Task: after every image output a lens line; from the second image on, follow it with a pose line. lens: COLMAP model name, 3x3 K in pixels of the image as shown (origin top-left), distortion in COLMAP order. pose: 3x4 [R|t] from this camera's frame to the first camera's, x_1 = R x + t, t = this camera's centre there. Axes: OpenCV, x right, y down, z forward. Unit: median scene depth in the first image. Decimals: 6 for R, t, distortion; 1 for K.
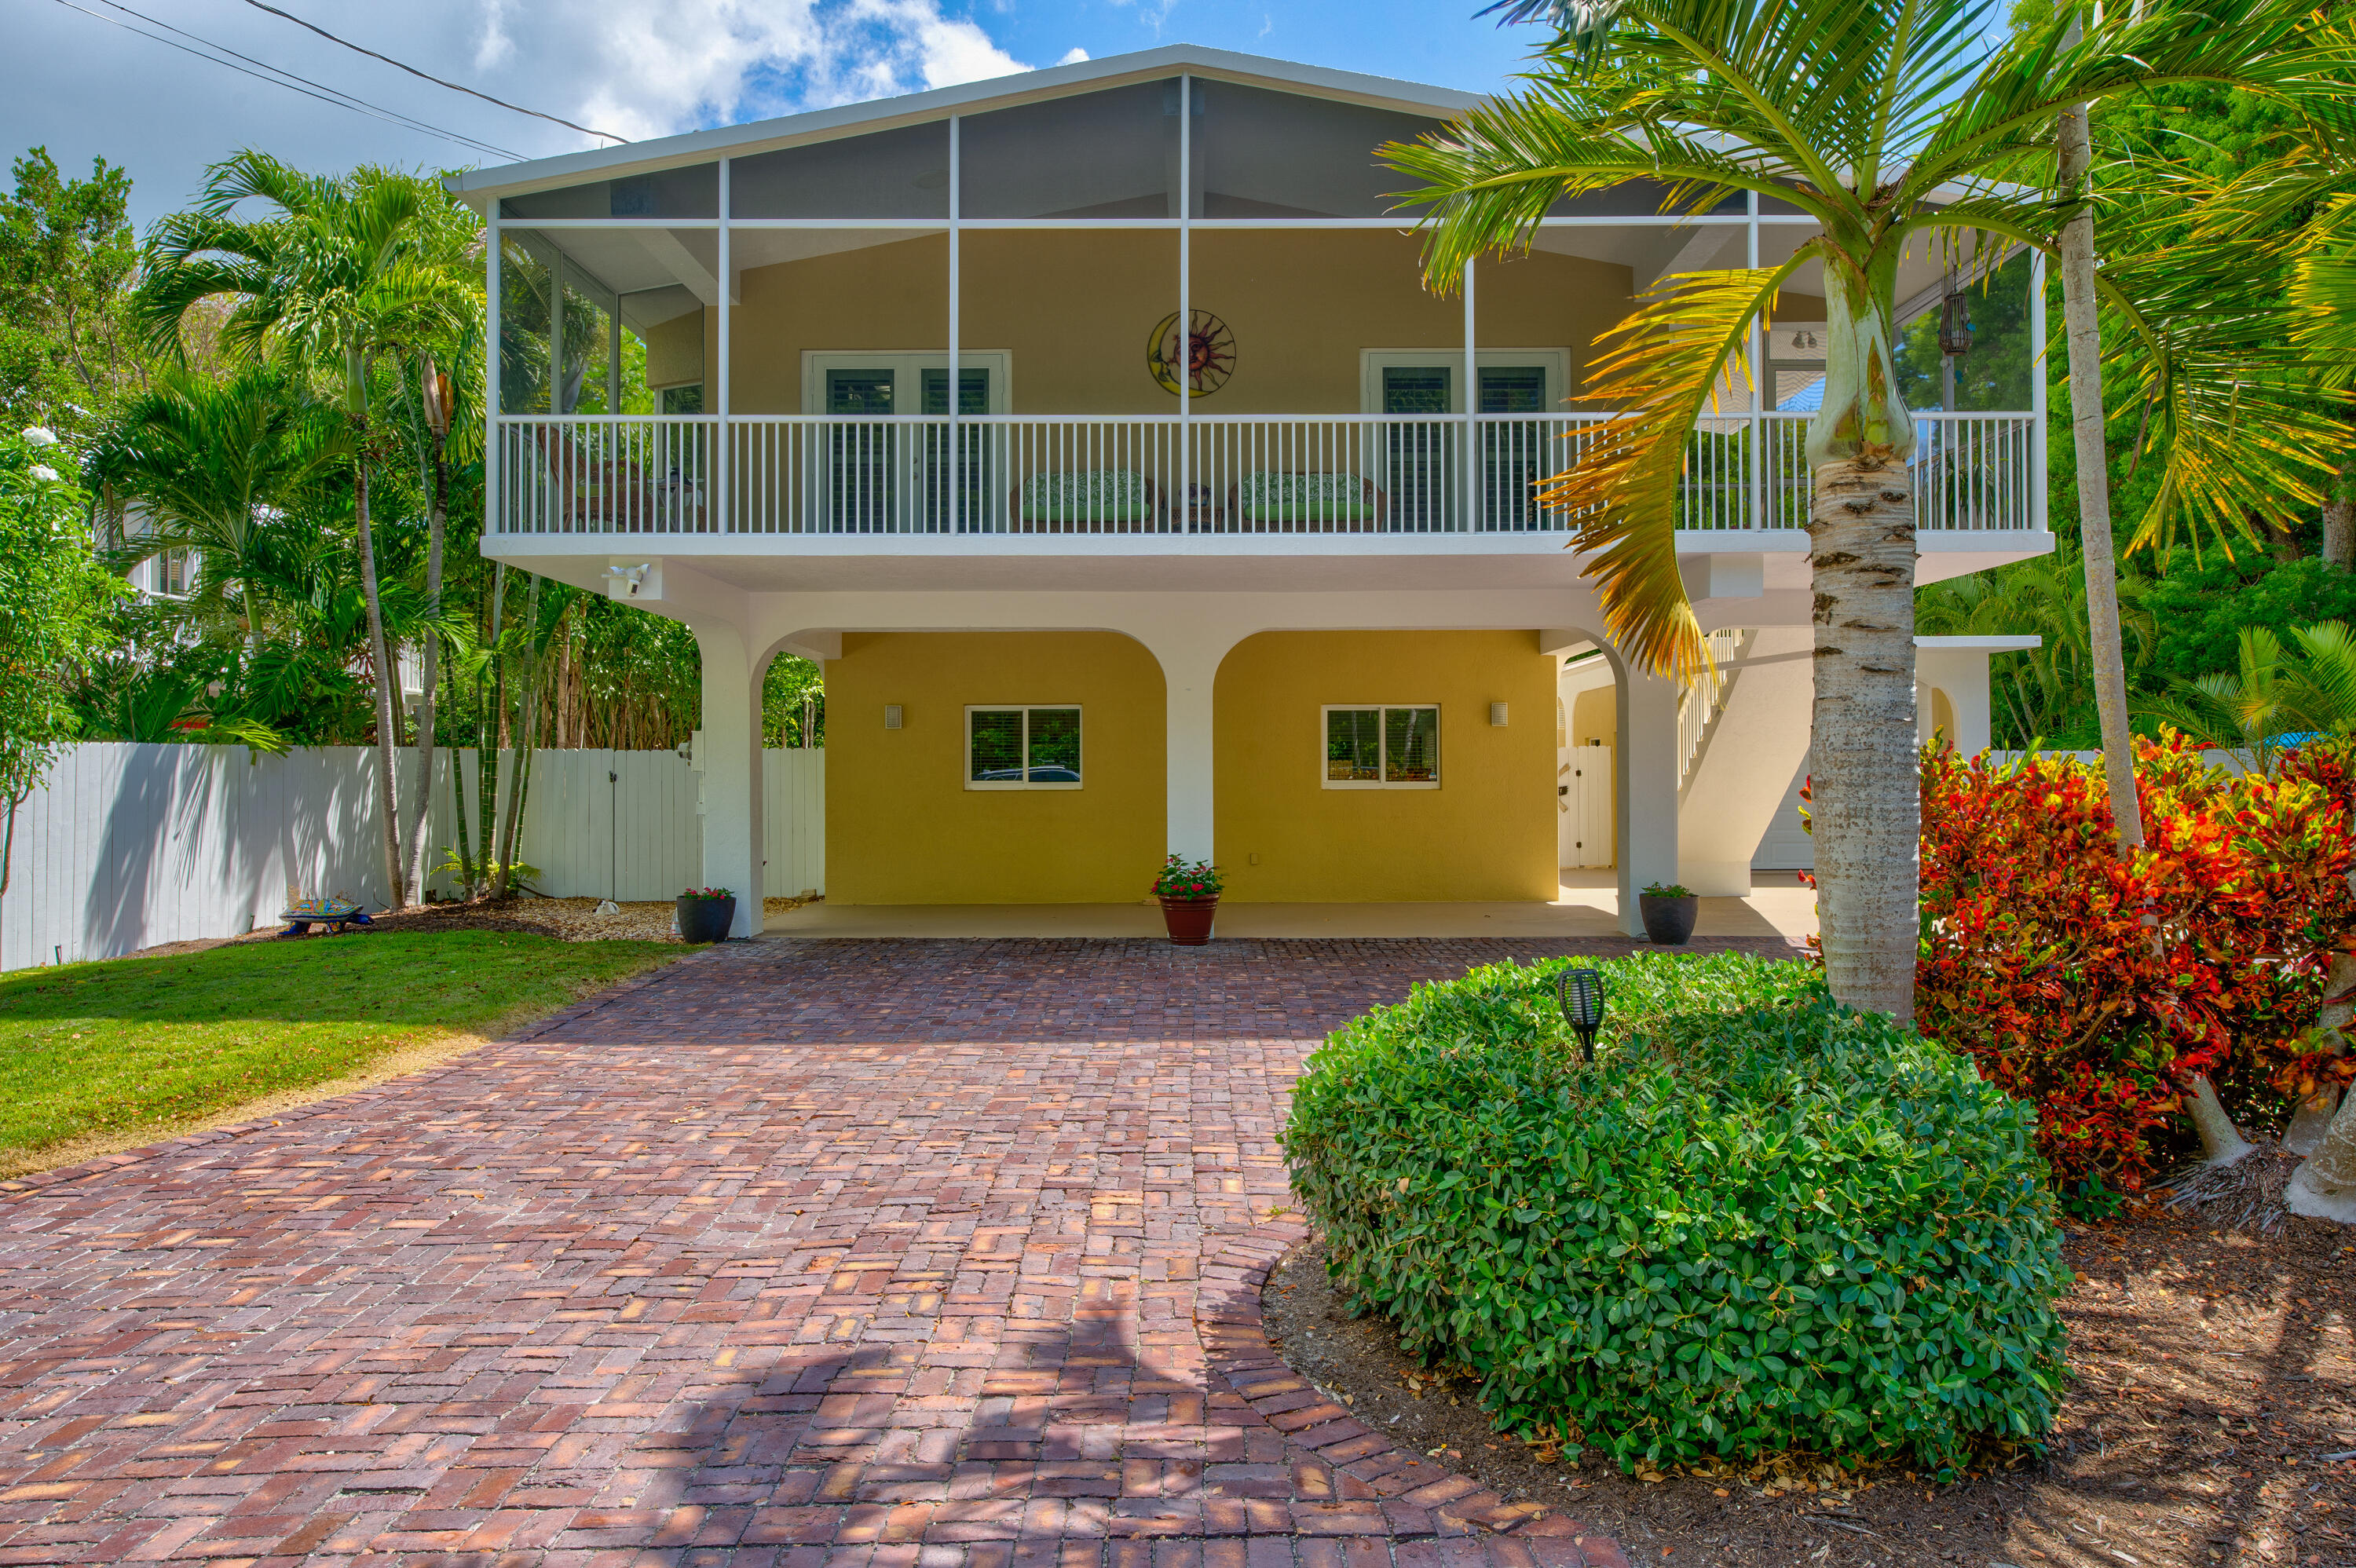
lens RADIAL K [[1532.7, 0, 1182.8], [0, 1532.7, 762.0], [0, 0, 1]] dist [-0.017653, 0.004217]
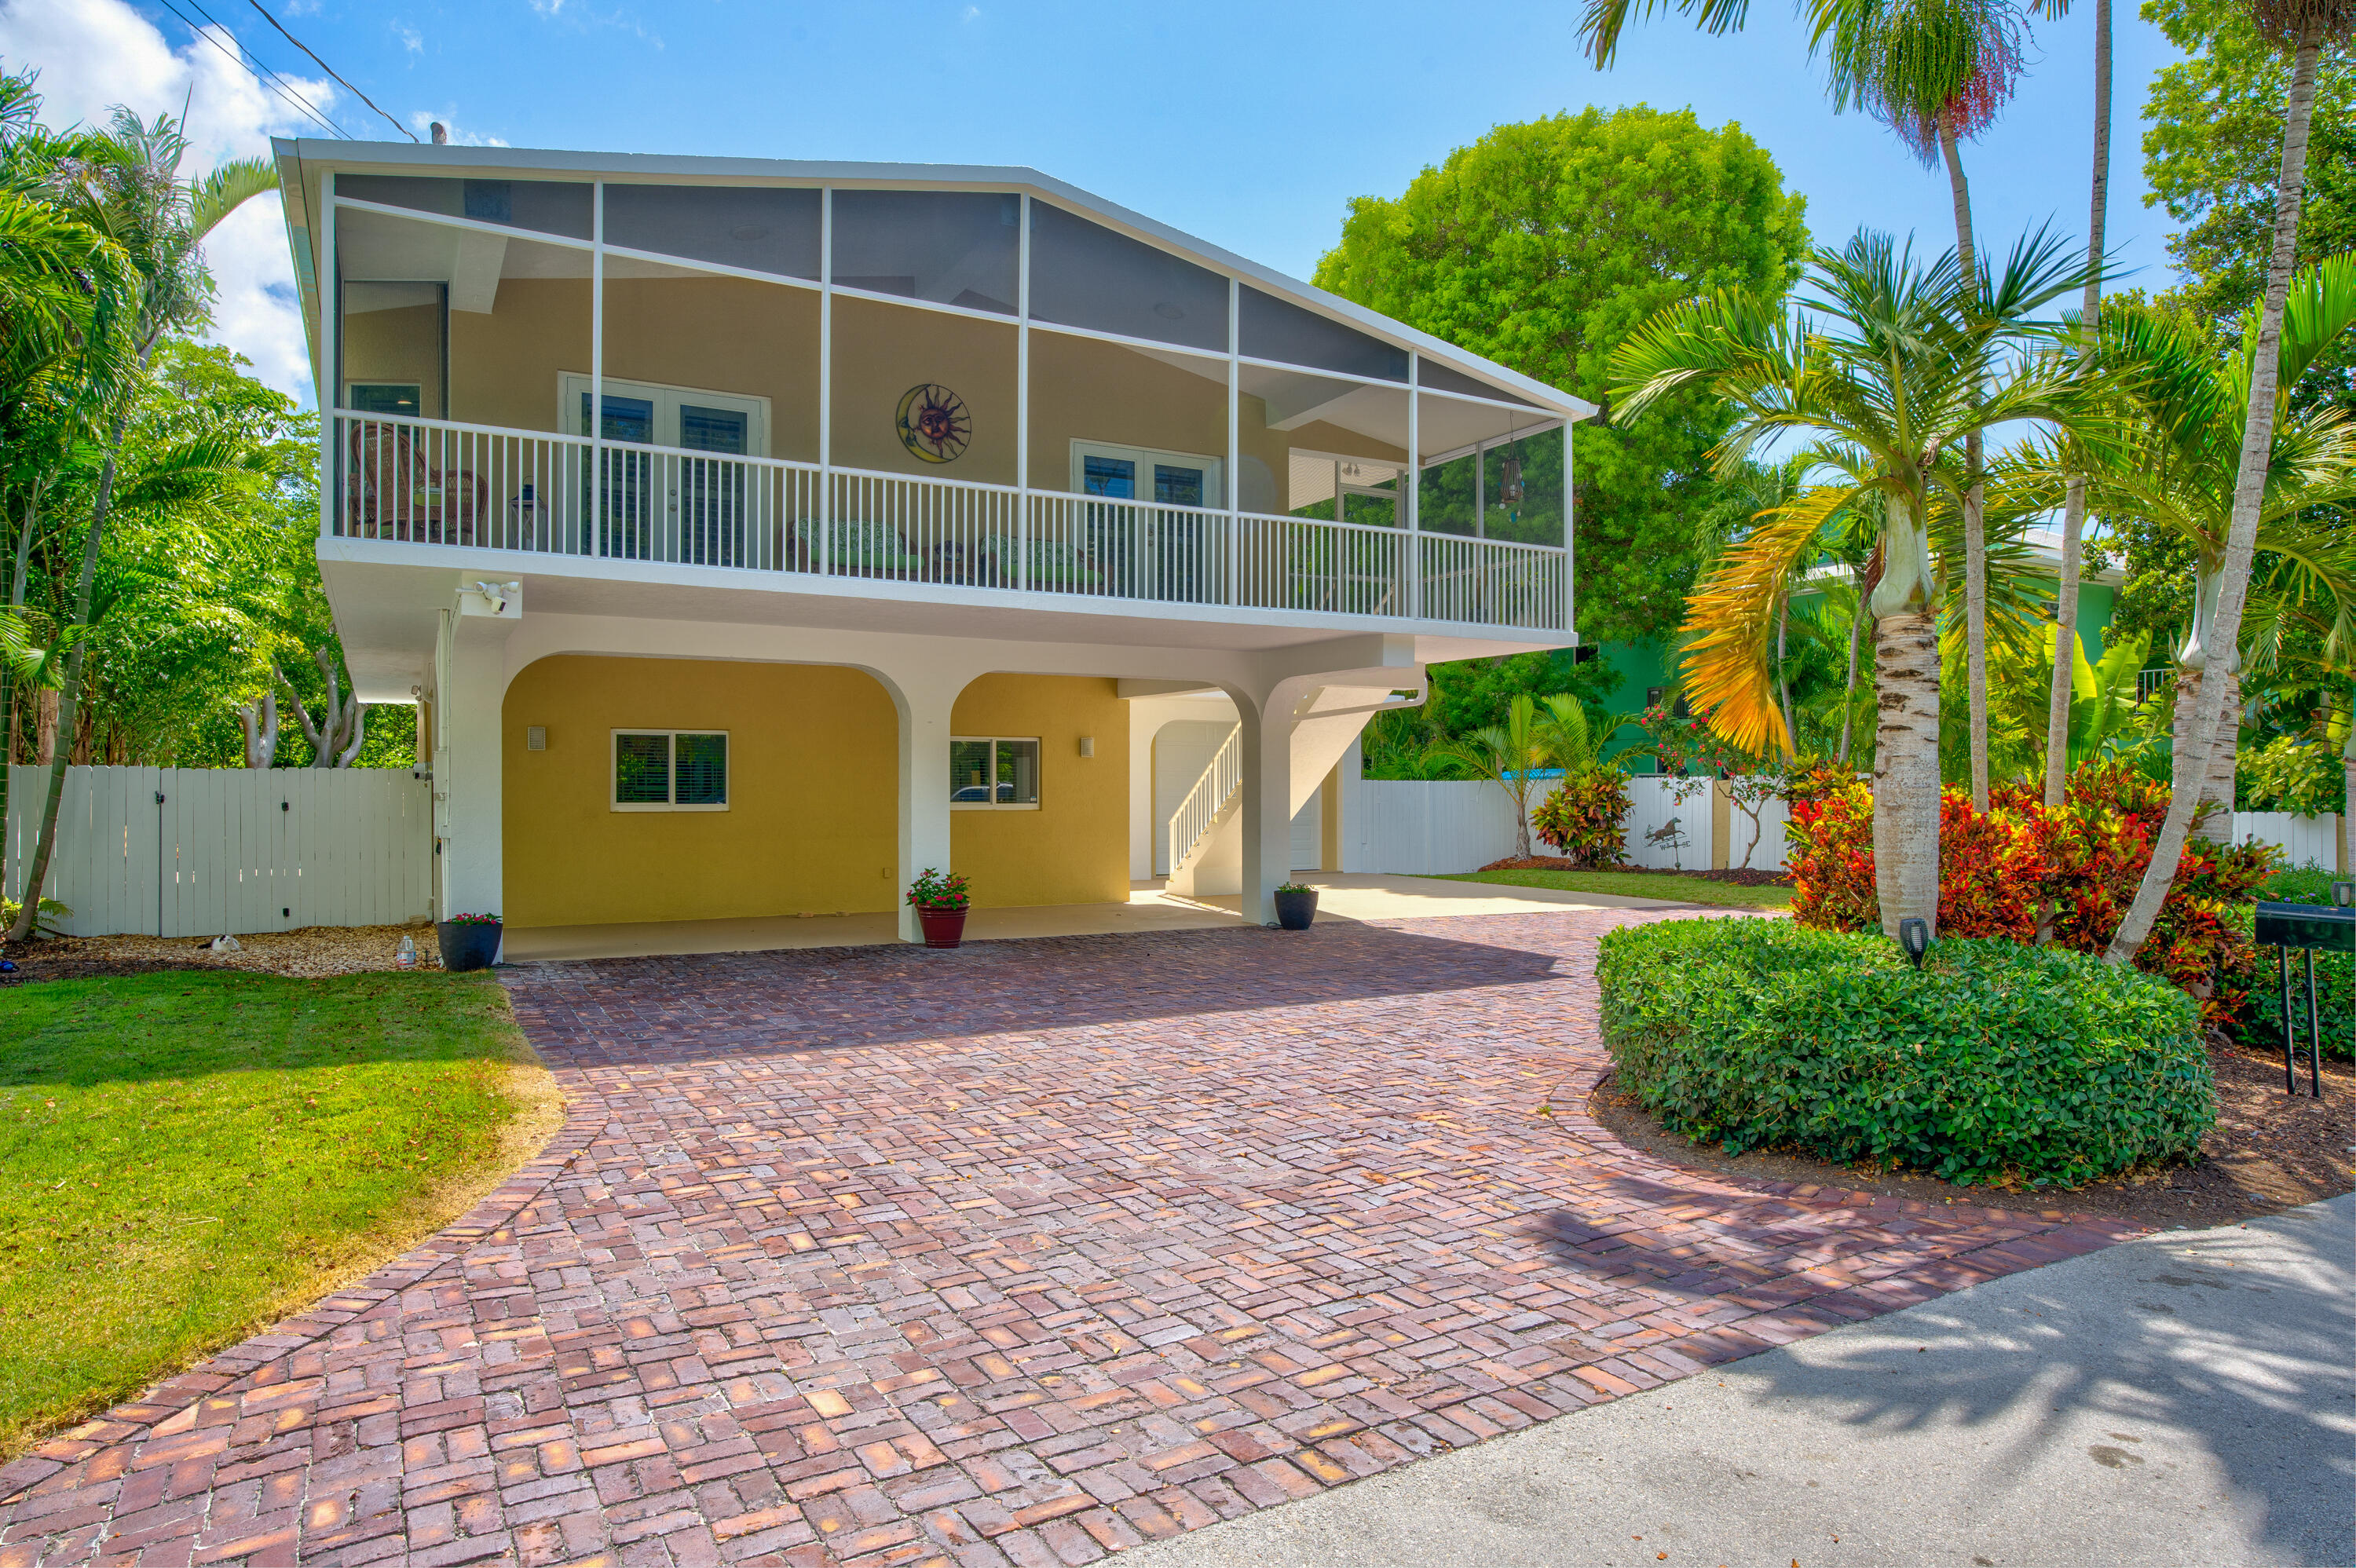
lens RADIAL K [[1402.7, 0, 1174.0], [0, 1402.7, 773.5], [0, 0, 1]] dist [0.000099, -0.004304]
pose [[0.877475, 0.009510, 0.479529, -0.404095], [-0.005969, 0.999943, -0.008909, -0.001650], [-0.479586, 0.004955, 0.877481, 0.013647]]
